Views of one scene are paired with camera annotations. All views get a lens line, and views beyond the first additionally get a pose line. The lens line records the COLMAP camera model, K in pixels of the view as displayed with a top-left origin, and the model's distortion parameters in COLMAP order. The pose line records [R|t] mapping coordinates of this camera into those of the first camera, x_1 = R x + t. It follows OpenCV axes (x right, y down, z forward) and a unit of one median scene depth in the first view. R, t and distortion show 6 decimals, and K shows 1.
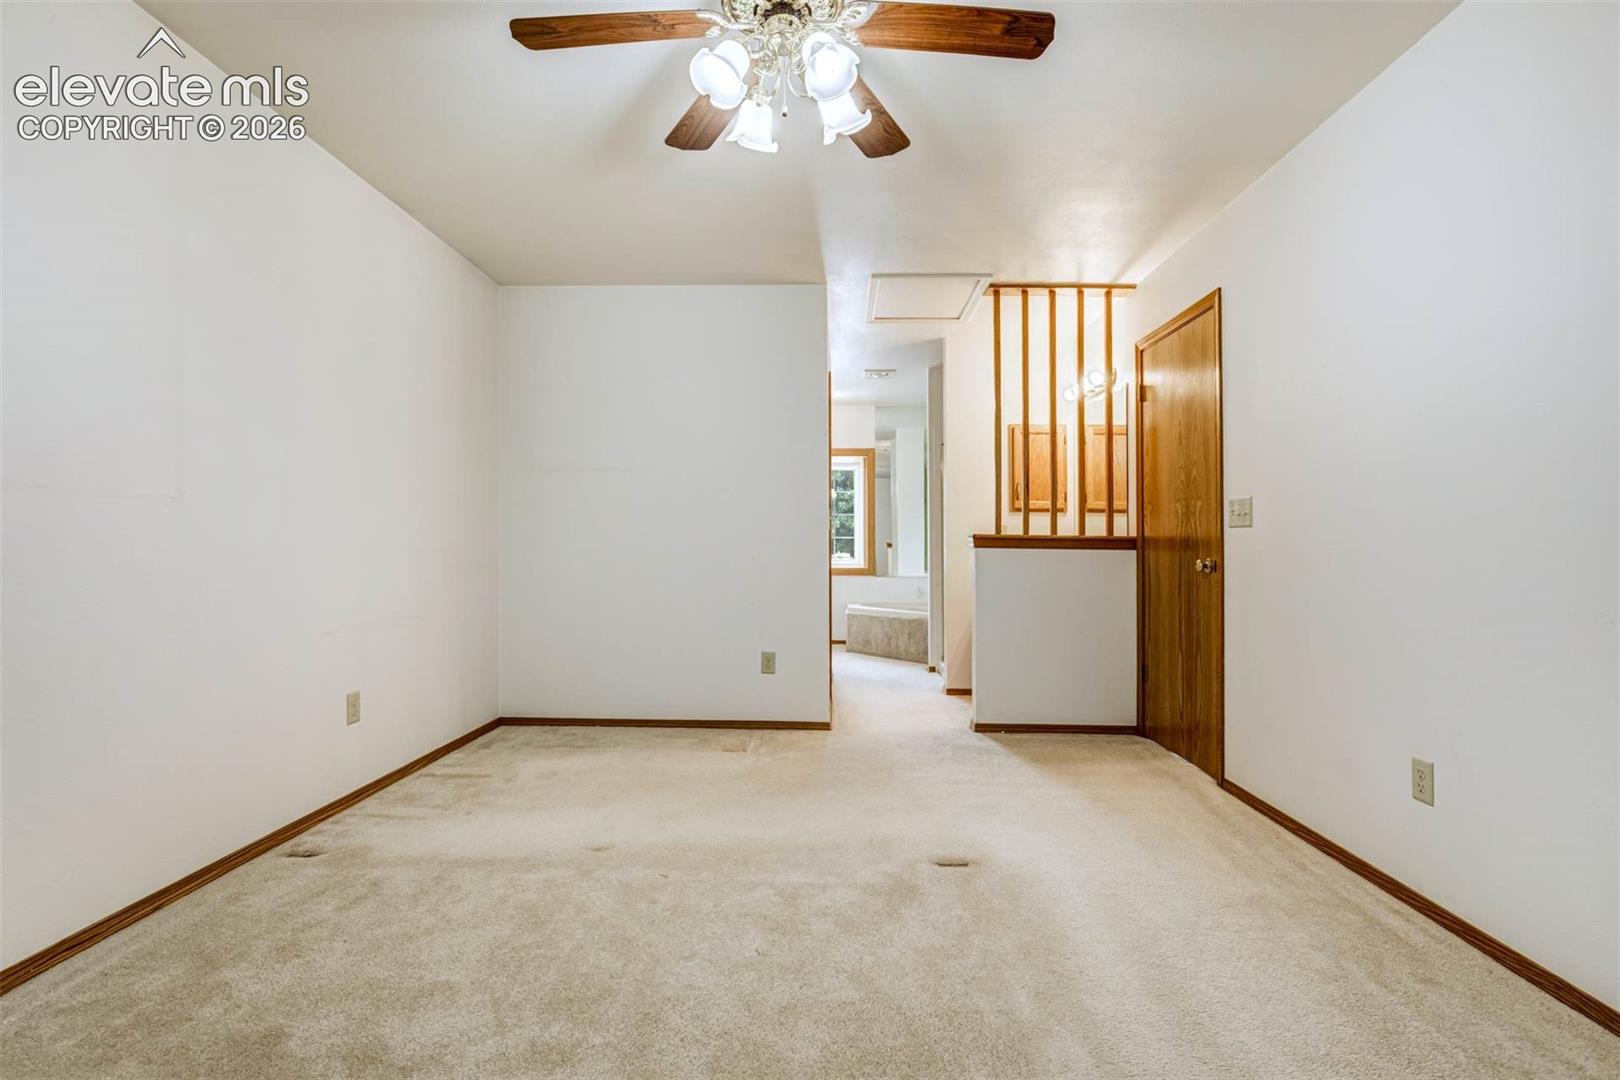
lens RADIAL K [[746.6, 0, 809.9], [0, 746.6, 534.8], [0, 0, 1]] dist [-0.002049, -0.001011]
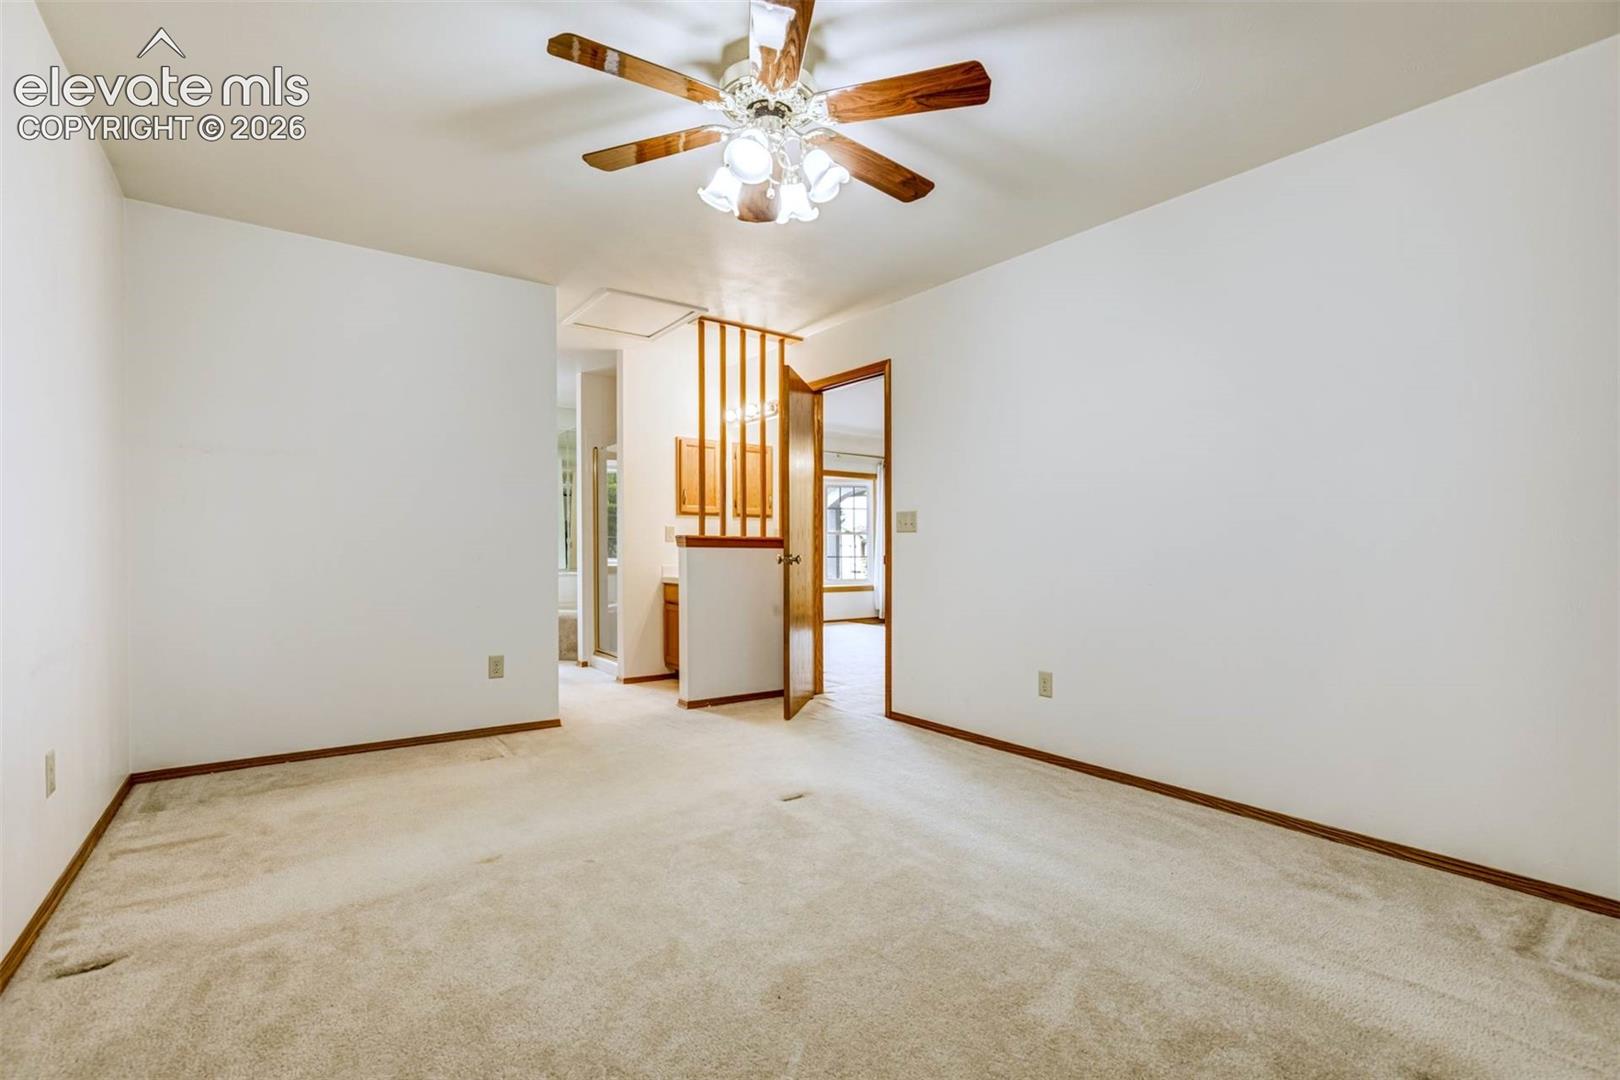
lens RADIAL K [[740.2, 0, 810.0], [0, 740.2, 540.0], [0, 0, 1]] dist [-0.003924, 0.006795]
pose [[0.796290, 0.002925, 0.604908, -0.342231], [-0.008760, 0.999939, 0.006697, -0.002796], [-0.604851, -0.010632, 0.796267, -0.007737]]
